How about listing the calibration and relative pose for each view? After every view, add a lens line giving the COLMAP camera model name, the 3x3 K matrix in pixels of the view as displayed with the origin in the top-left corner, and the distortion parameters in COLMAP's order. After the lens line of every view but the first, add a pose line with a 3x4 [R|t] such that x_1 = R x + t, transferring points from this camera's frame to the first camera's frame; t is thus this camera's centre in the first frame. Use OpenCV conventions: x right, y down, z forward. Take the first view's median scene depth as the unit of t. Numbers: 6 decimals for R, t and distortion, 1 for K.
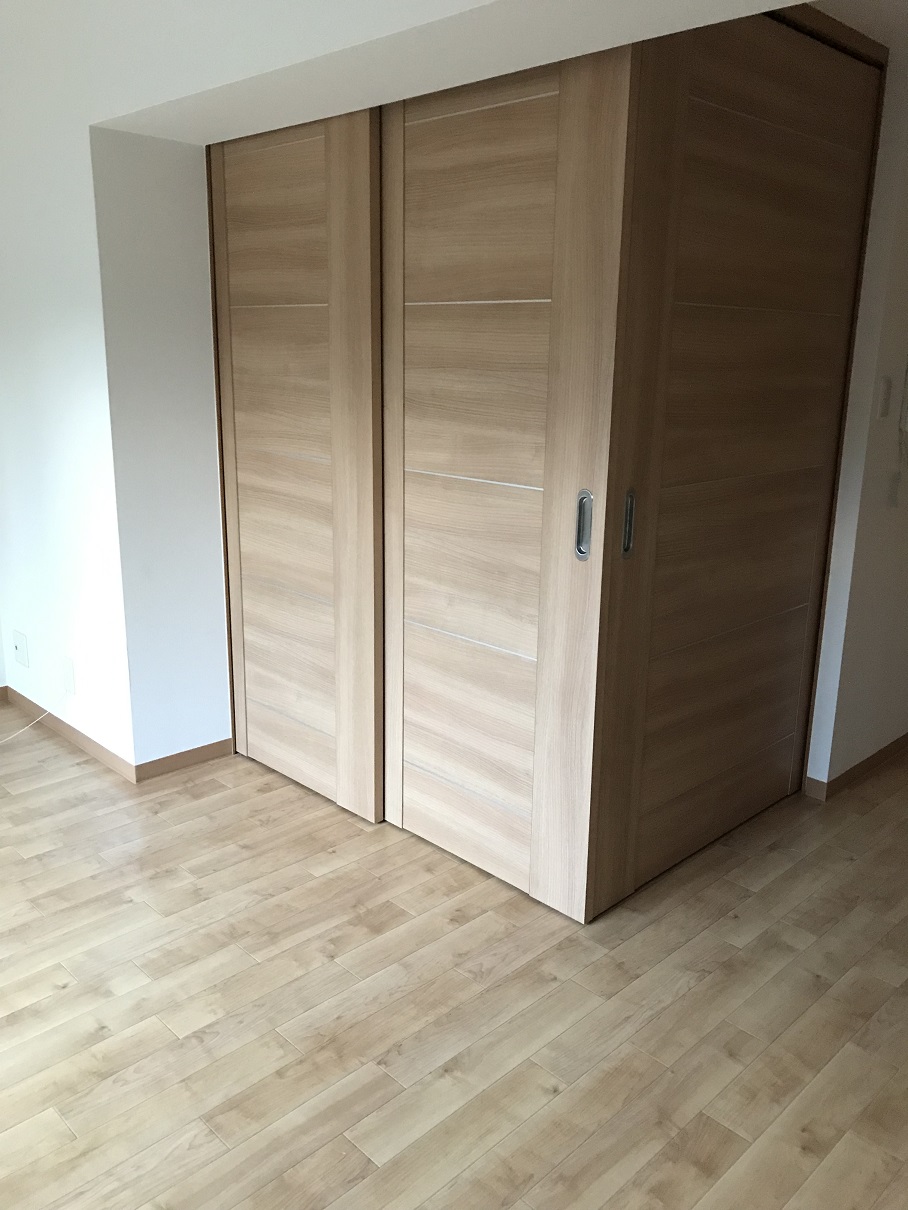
lens RADIAL K [[976.3, 0, 445.7], [0, 976.3, 599.8], [0, 0, 1]] dist [0.037439, -0.037901]
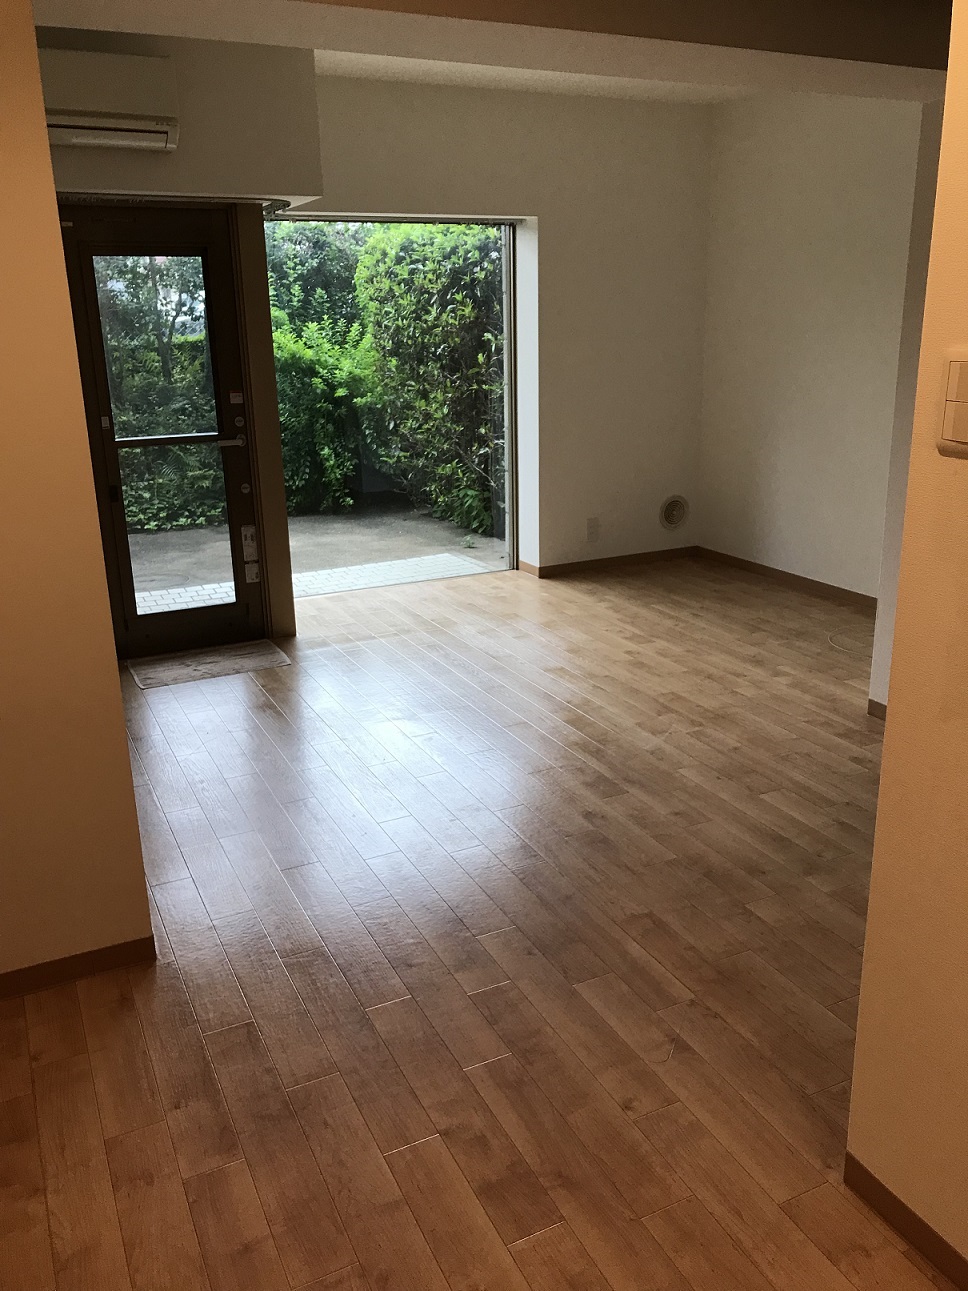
lens RADIAL K [[1042.2, 0, 480.4], [0, 1042.2, 632.7], [0, 0, 1]] dist [0.035380, -0.028807]
pose [[-0.313530, 0.262269, -0.912641, 1.041393], [-0.238153, 0.908666, 0.342943, -0.231870], [0.919229, 0.324872, -0.222434, 1.057239]]
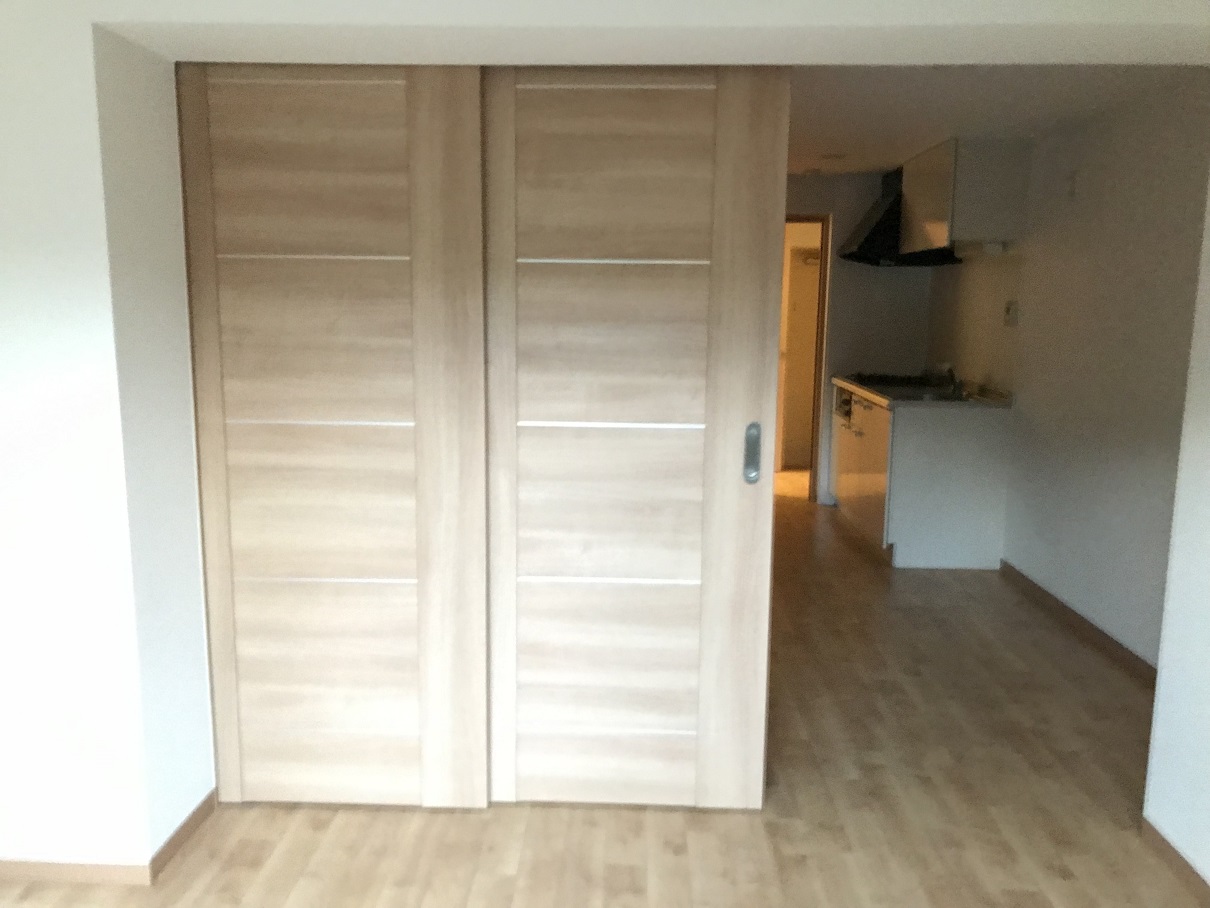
lens RADIAL K [[976.3, 0, 604.2], [0, 976.3, 454.6], [0, 0, 1]] dist [0.037439, -0.037901]
pose [[0.732345, -0.116786, 0.670844, -0.669720], [0.172540, 0.984857, -0.016906, -0.075645], [-0.658711, 0.128128, 0.741406, 0.232936]]
